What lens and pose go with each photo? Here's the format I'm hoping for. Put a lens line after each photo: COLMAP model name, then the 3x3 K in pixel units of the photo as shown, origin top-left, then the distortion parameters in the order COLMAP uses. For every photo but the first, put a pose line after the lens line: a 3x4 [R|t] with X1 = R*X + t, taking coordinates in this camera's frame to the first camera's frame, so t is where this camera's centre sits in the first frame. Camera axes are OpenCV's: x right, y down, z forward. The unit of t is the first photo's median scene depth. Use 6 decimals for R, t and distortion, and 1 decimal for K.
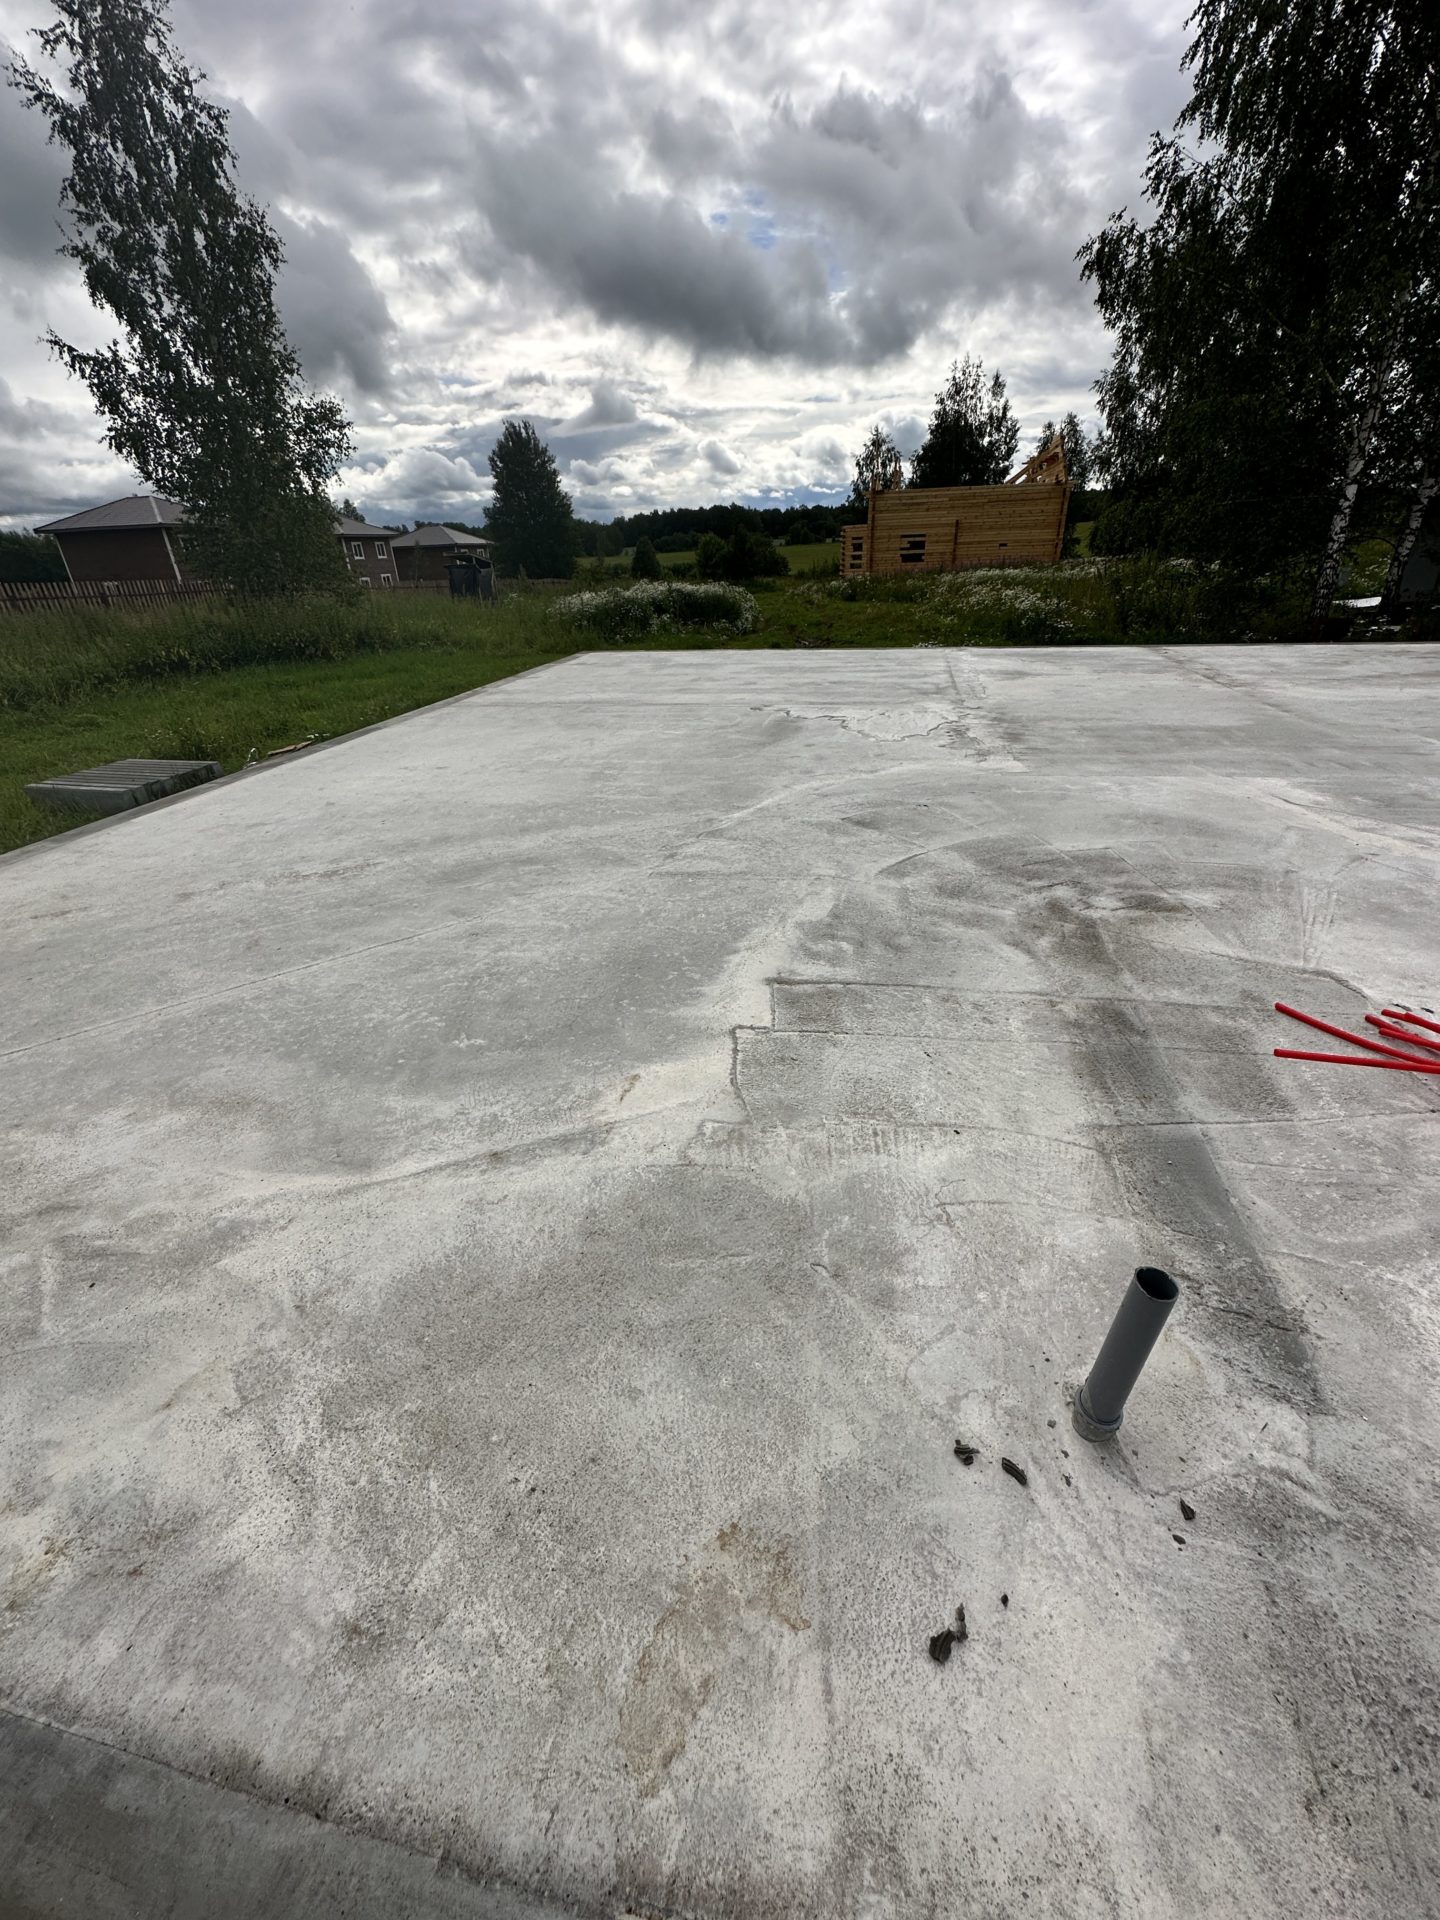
lens RADIAL K [[766.4, 0, 720.0], [0, 766.4, 960.0], [0, 0, 1]] dist [-0.002638, -0.000011]
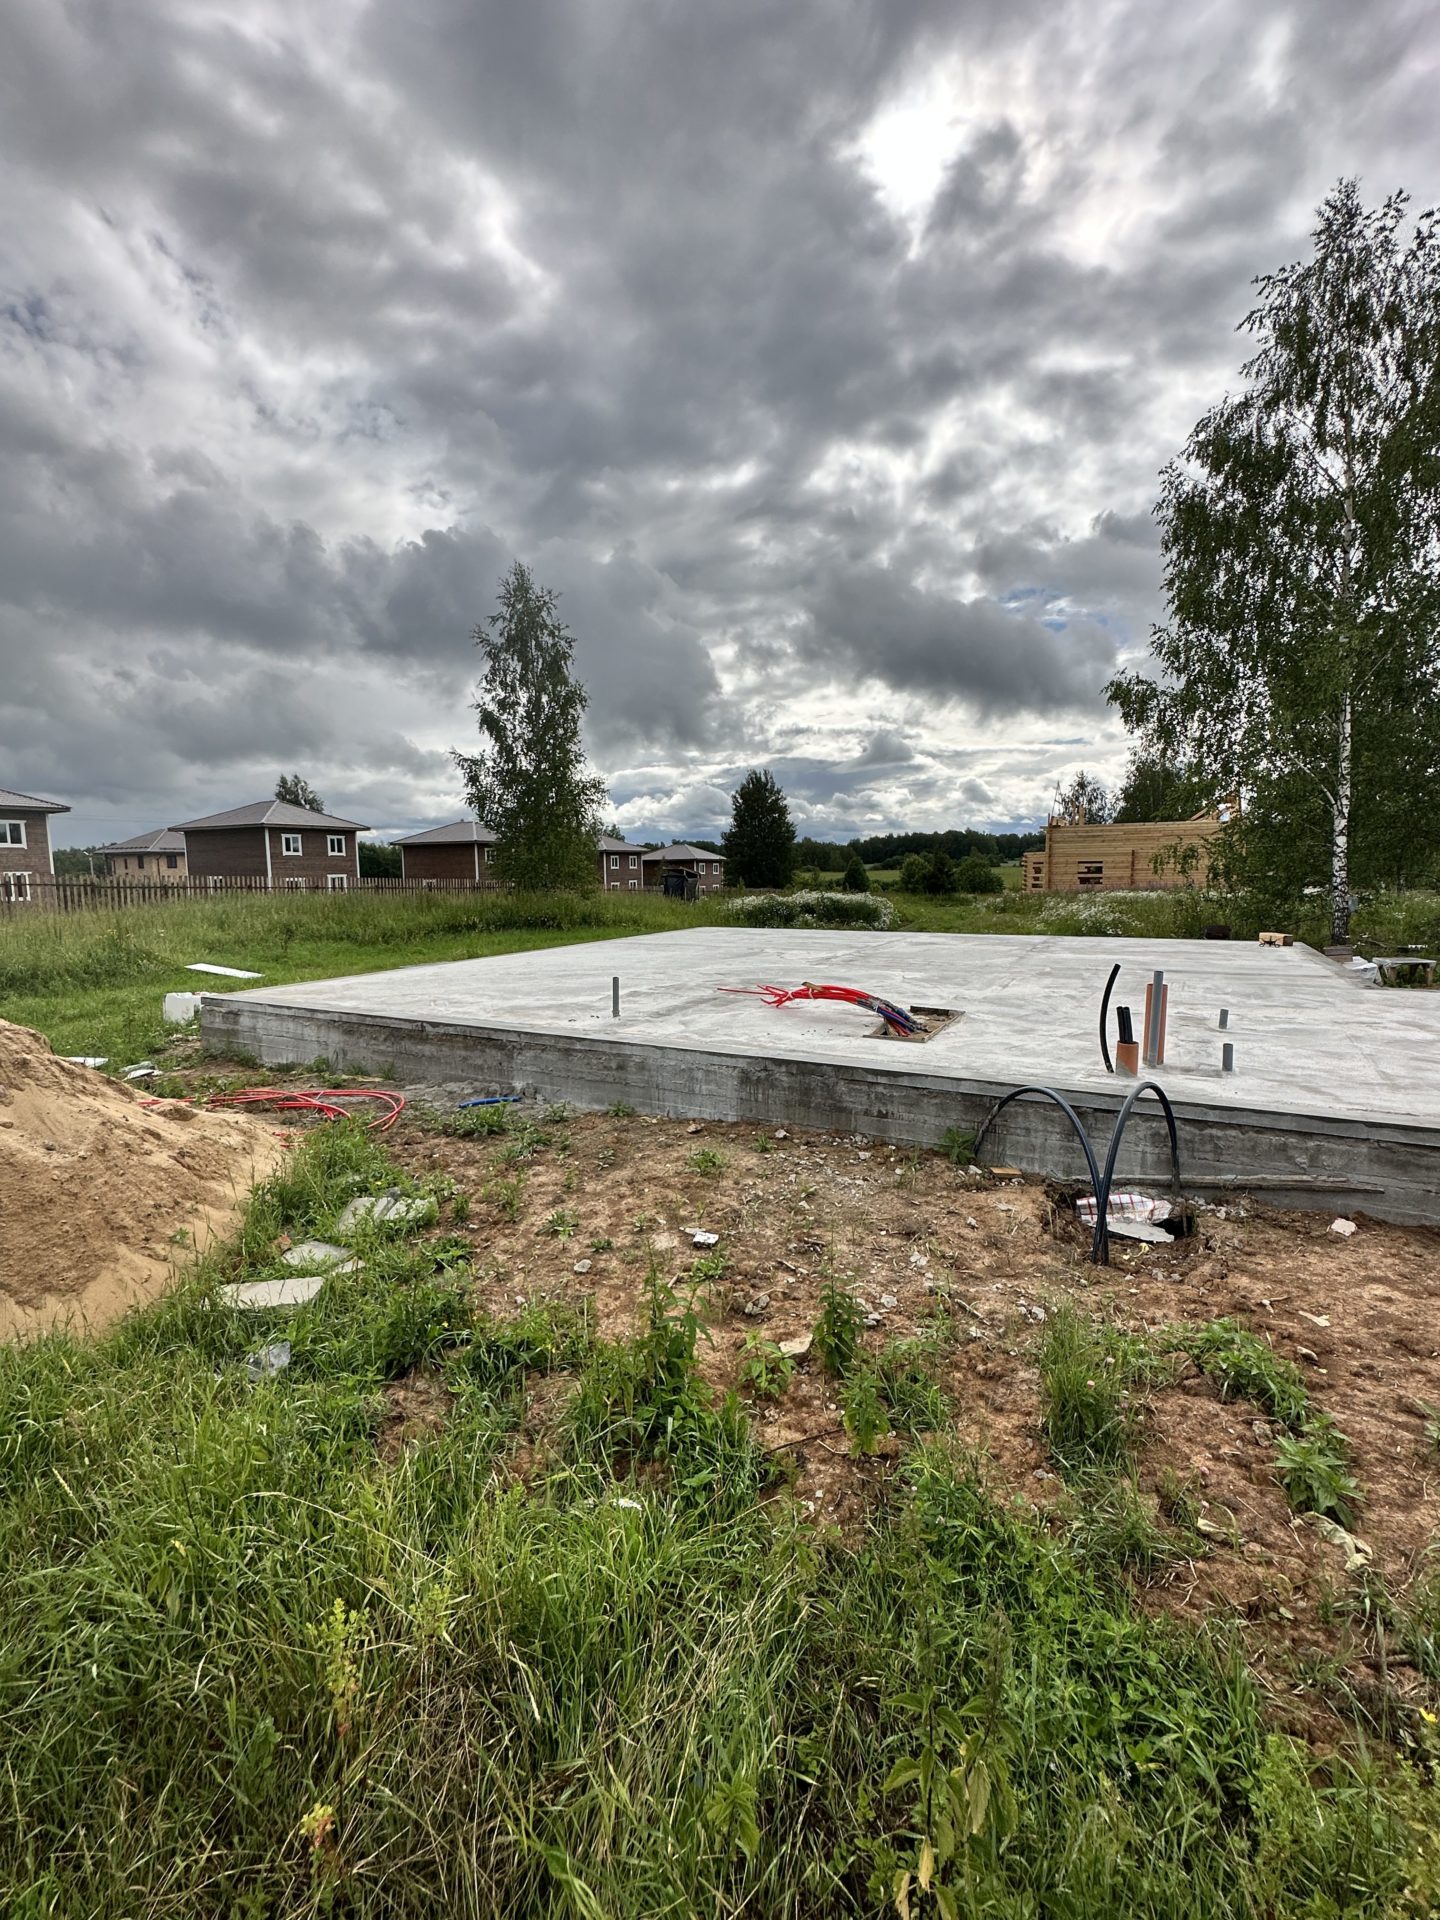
lens RADIAL K [[842.7, 0, 707.6], [0, 842.7, 955.6], [0, 0, 1]] dist [0.001467, -0.000291]
pose [[0.954635, 0.055289, -0.292601, 0.166721], [-0.160939, 0.922533, -0.350759, 0.121168], [0.250541, 0.381938, 0.889580, -0.244313]]
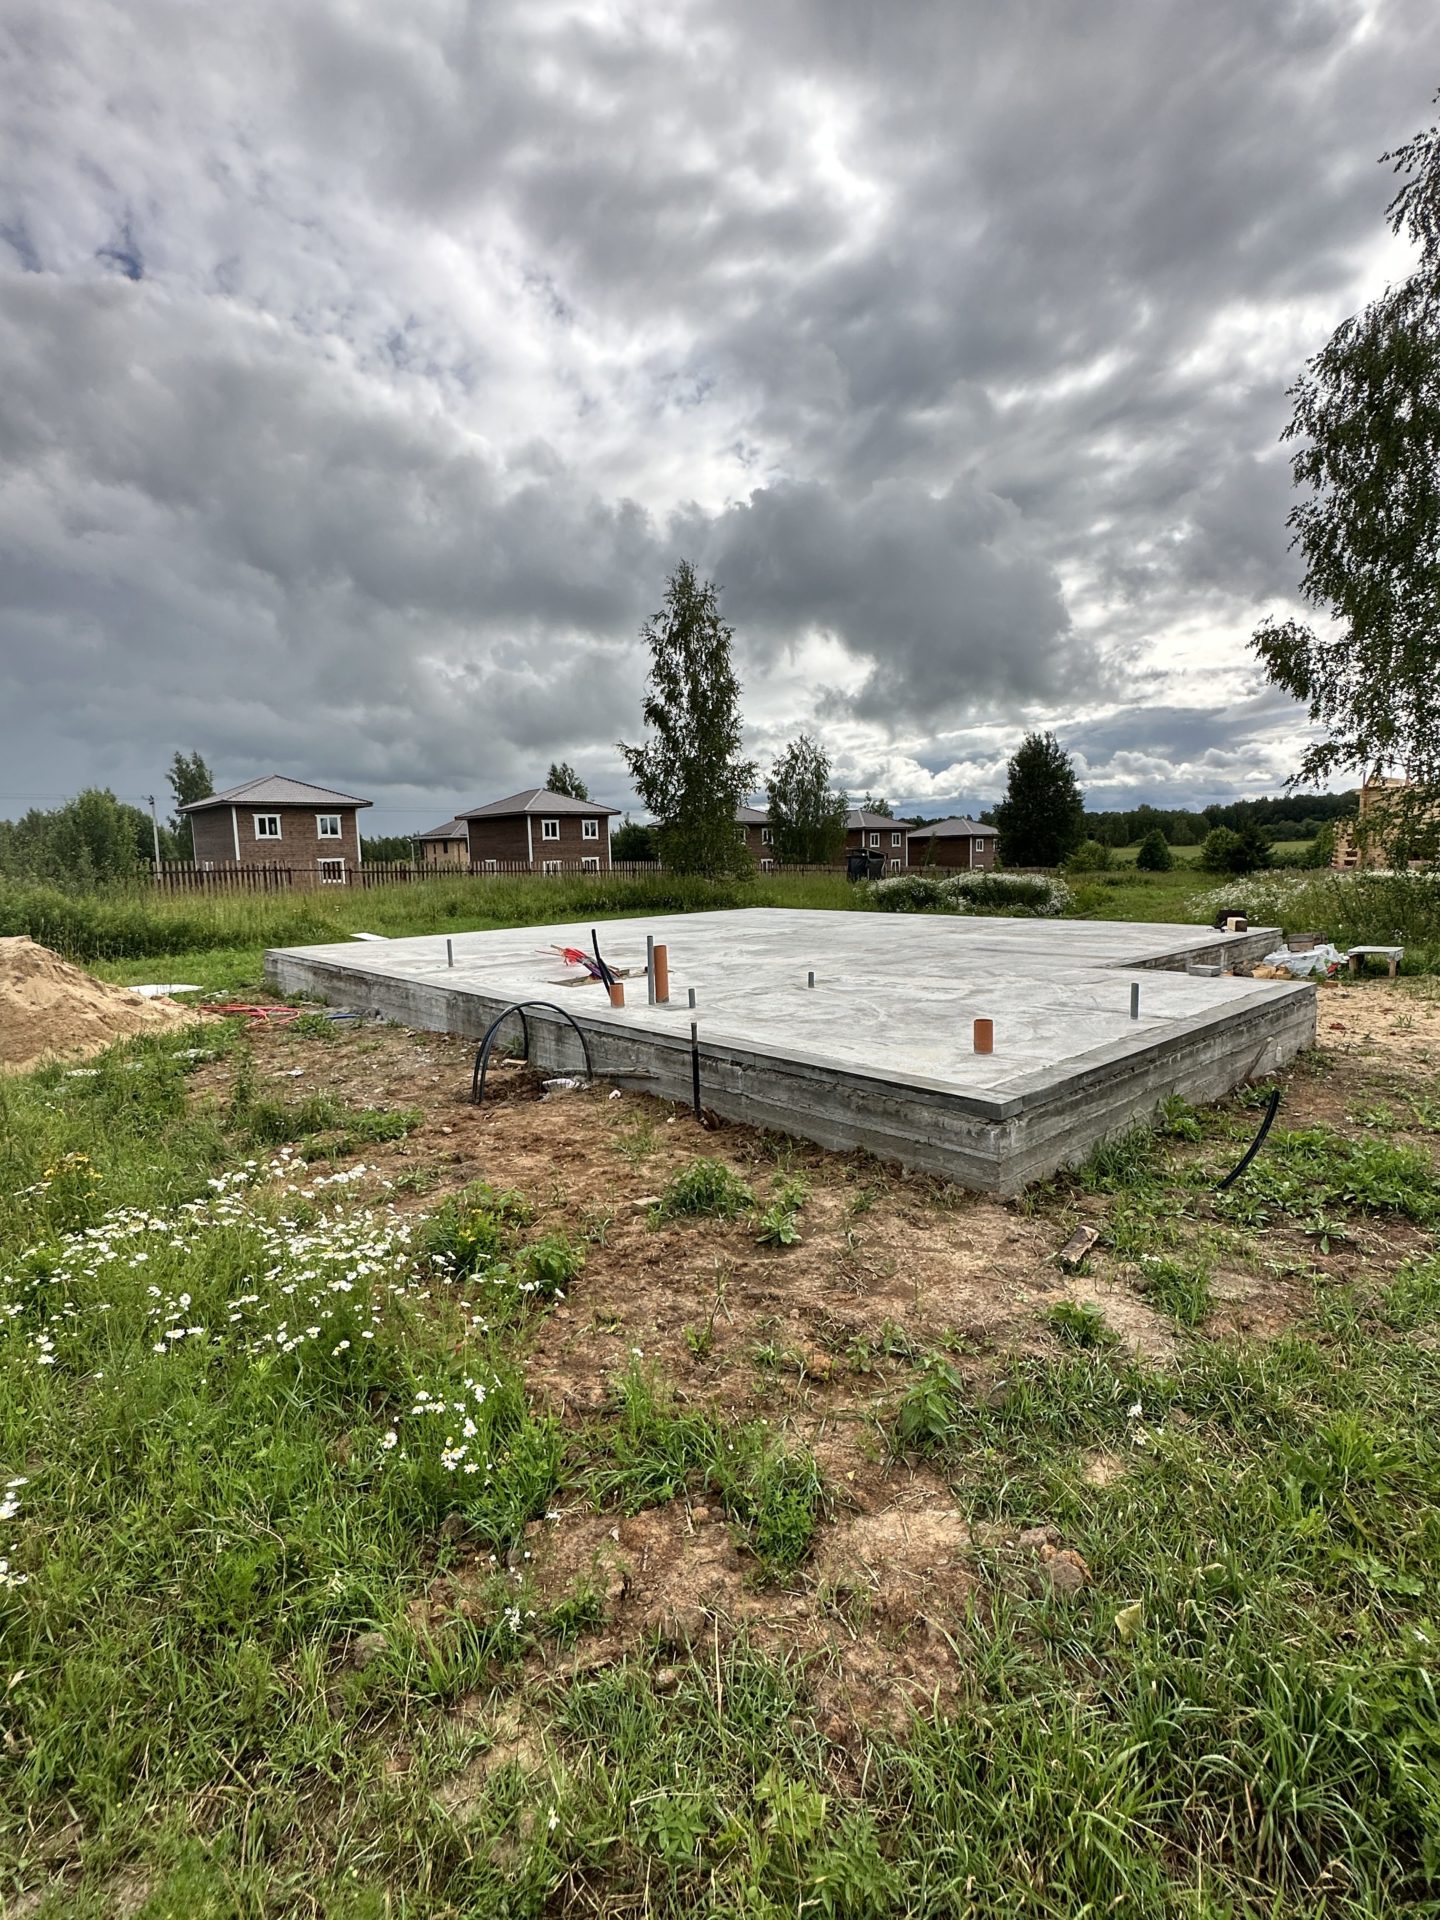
lens RADIAL K [[949.3, 0, 722.5], [0, 949.3, 945.2], [0, 0, 1]] dist [-0.003141, 0.000011]
pose [[0.793854, 0.075052, -0.603459, 0.504930], [-0.290958, 0.918272, -0.268552, 0.118759], [0.533984, 0.388772, 0.750811, -0.270056]]
